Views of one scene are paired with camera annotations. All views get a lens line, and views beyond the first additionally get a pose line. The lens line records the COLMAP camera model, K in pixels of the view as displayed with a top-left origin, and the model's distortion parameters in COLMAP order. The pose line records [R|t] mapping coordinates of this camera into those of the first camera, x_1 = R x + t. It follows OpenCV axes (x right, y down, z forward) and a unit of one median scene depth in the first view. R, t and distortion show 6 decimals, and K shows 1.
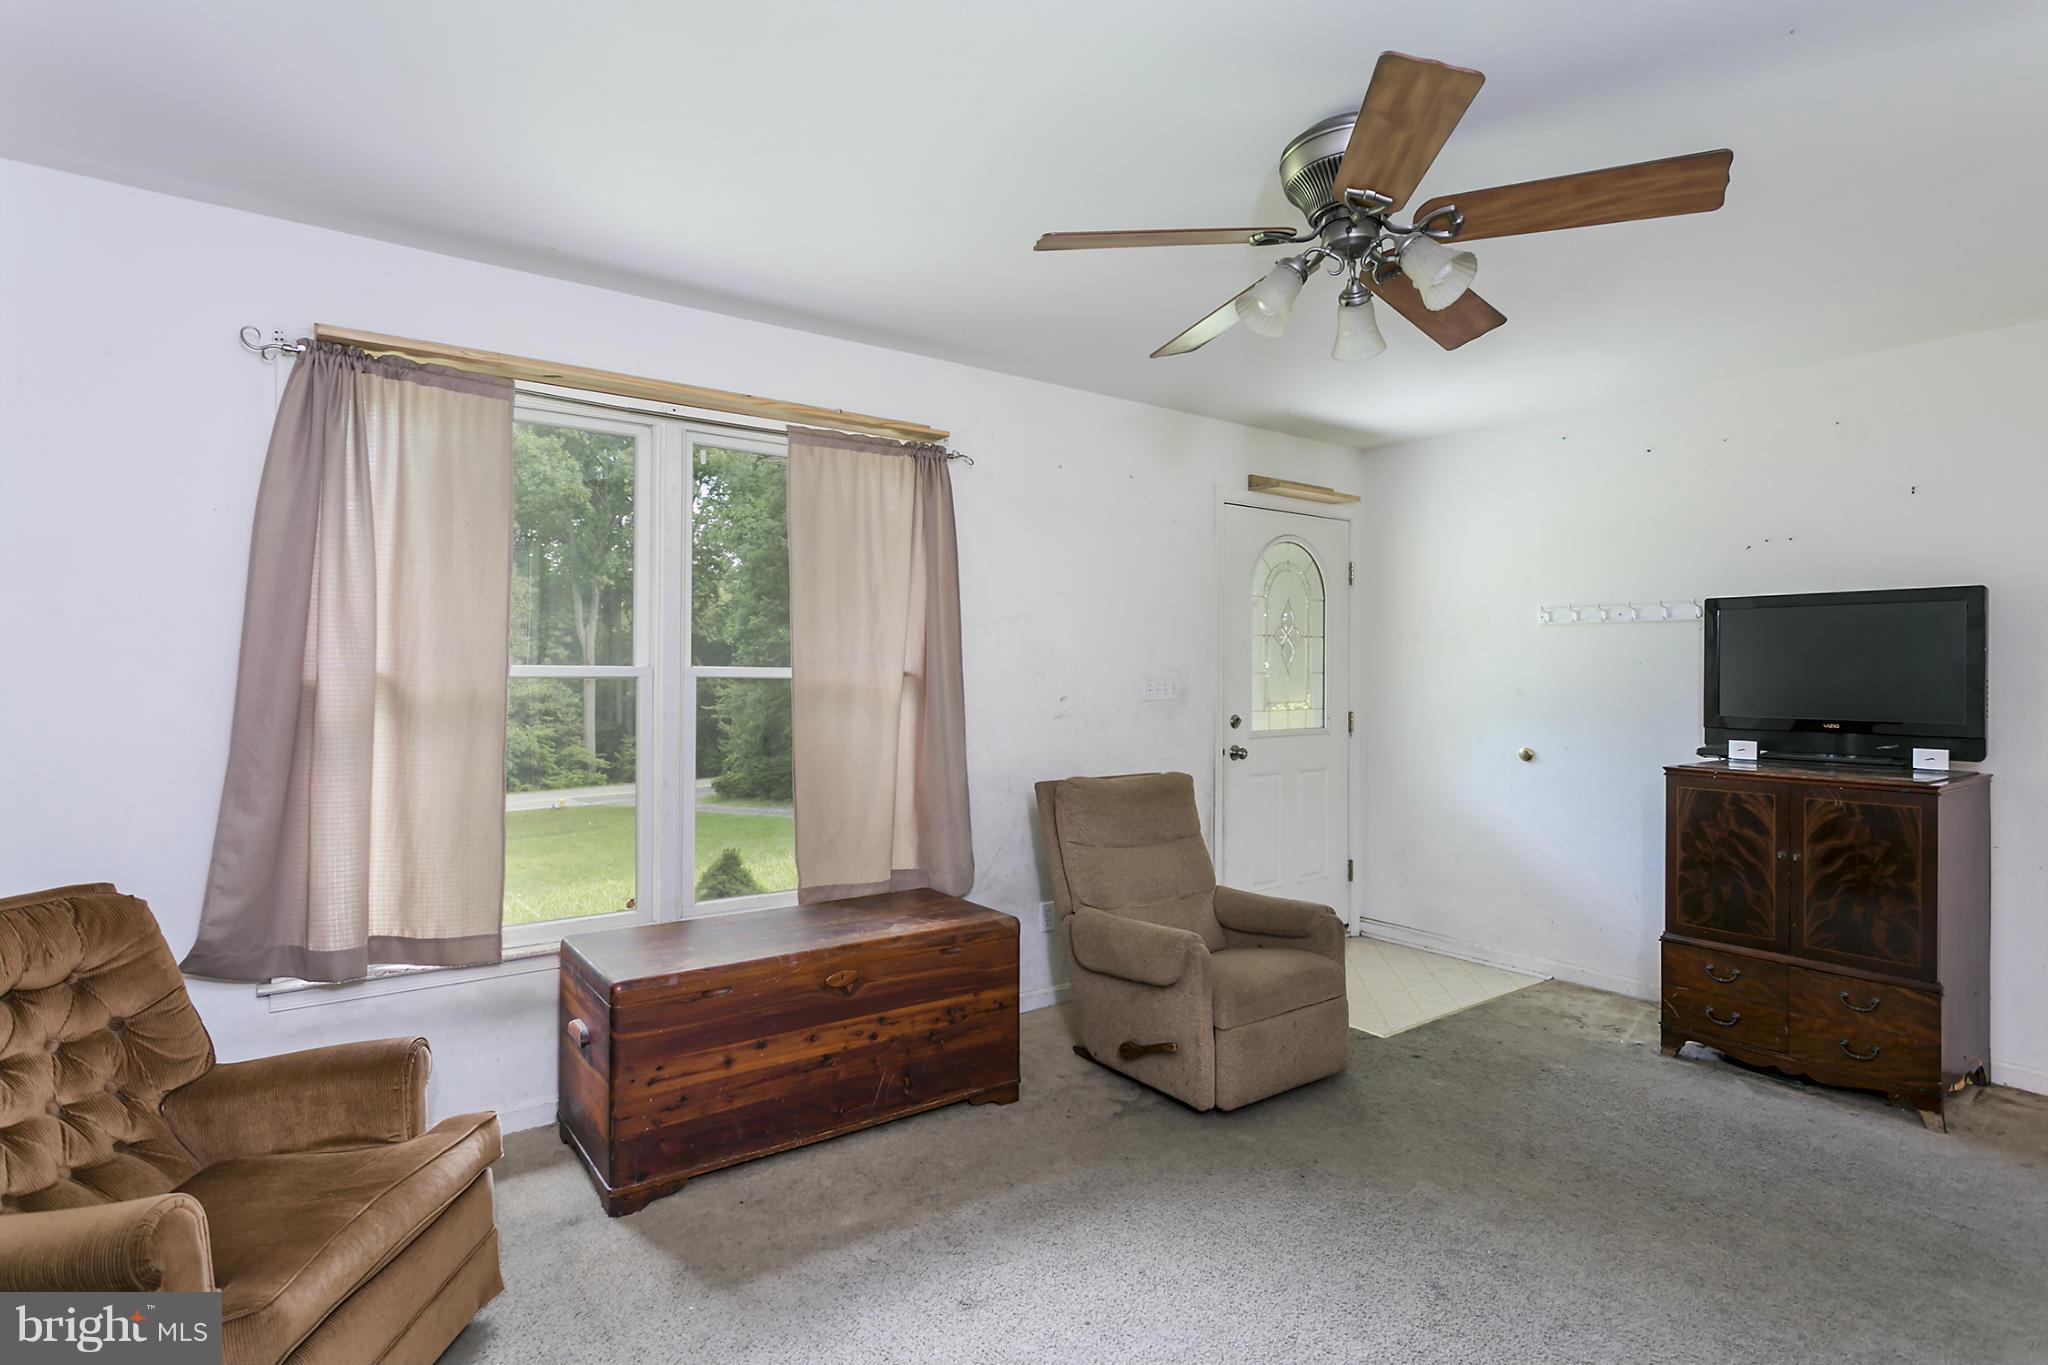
lens RADIAL K [[1055.3, 0, 1025.4], [0, 1055.3, 676.6], [0, 0, 1]] dist [-0.002793, -0.000186]
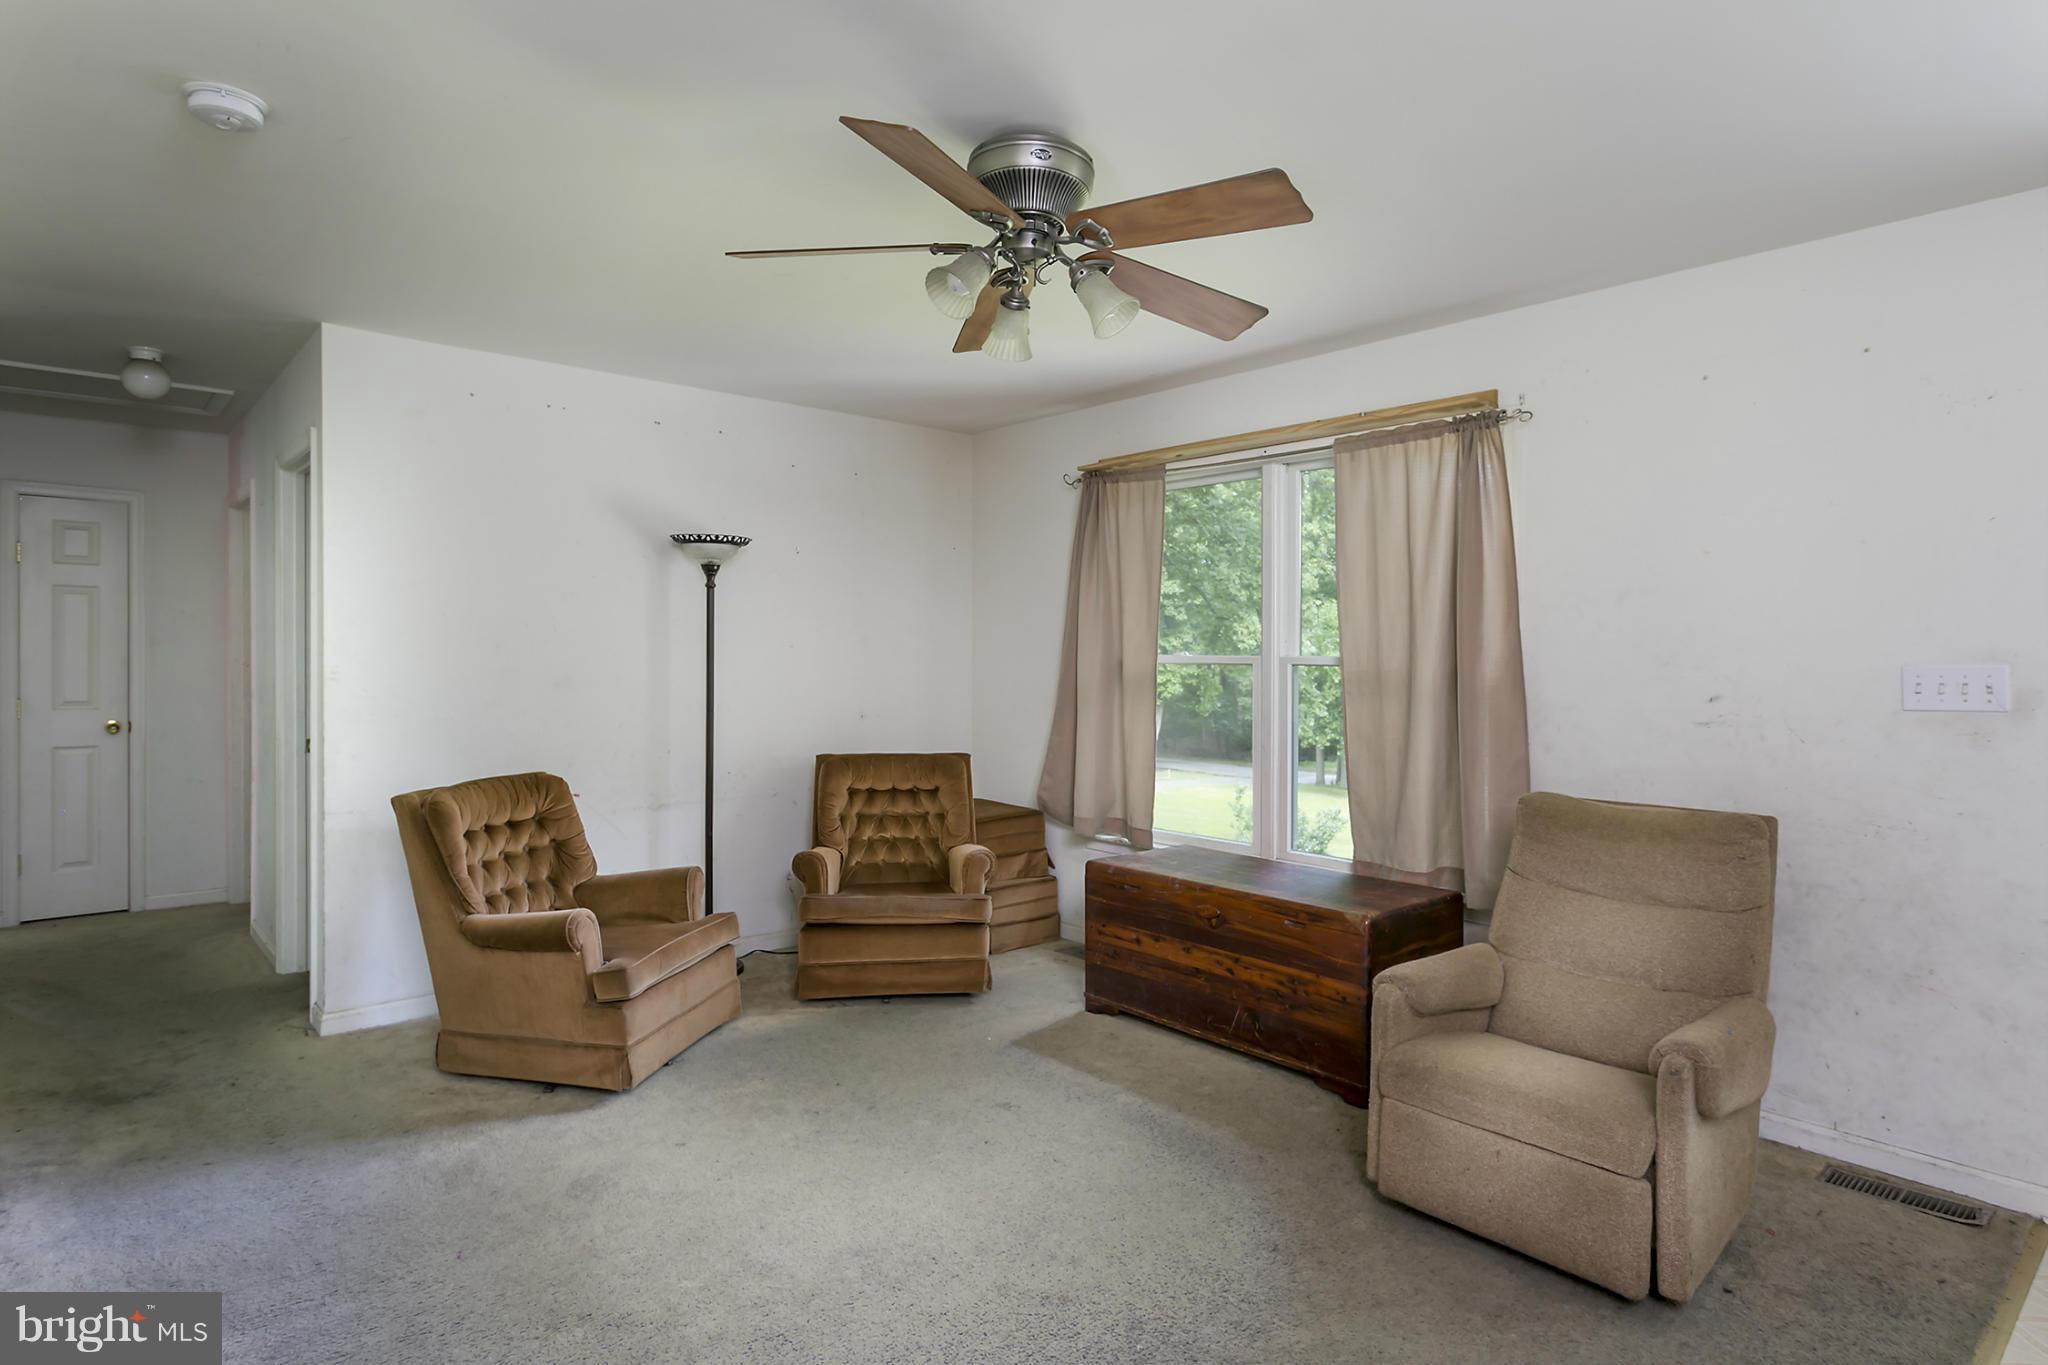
lens RADIAL K [[1110.4, 0, 1025.2], [0, 1110.4, 670.9], [0, 0, 1]] dist [0.001970, 0.000472]
pose [[0.082674, 0.008834, -0.996538, 1.060635], [-0.010661, 0.999911, 0.007979, 0.000802], [0.996520, 0.009965, 0.082760, 0.667485]]
